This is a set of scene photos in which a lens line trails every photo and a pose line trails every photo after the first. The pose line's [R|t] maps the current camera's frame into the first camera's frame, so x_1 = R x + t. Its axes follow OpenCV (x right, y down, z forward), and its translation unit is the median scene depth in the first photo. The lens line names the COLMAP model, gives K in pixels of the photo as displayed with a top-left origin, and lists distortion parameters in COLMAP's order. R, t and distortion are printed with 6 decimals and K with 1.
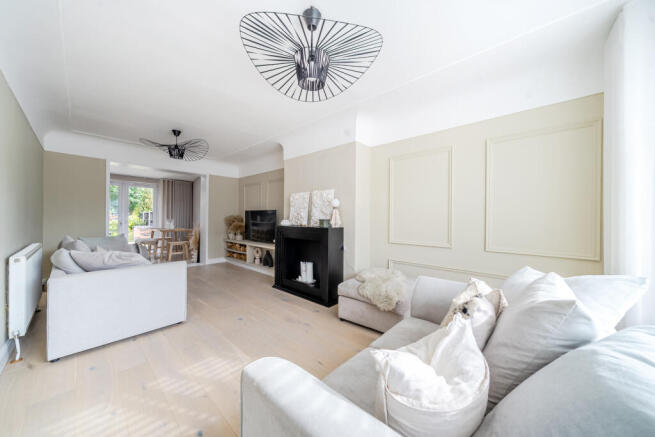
lens RADIAL K [[226.4, 0, 322.5], [0, 226.4, 217.7], [0, 0, 1]] dist [-0.000052, -0.000052]
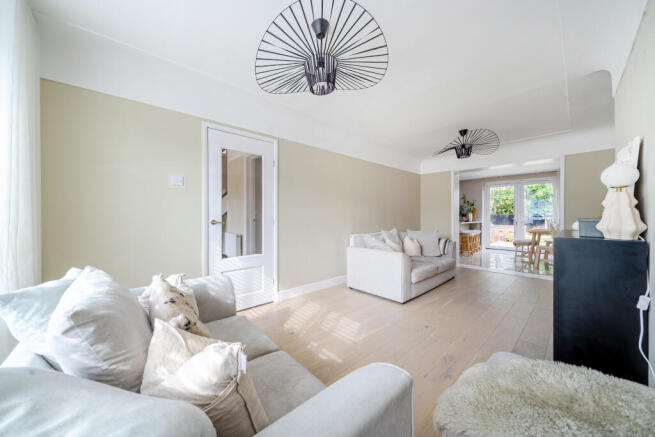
lens RADIAL K [[226.4, 0, 322.5], [0, 226.4, 217.9], [0, 0, 1]] dist [-0.000052, -0.000052]
pose [[-0.108611, -0.000227, -0.994084, 0.726306], [0.002417, 0.999997, -0.000492, 0.008036], [0.994081, -0.002456, -0.108610, 0.828372]]
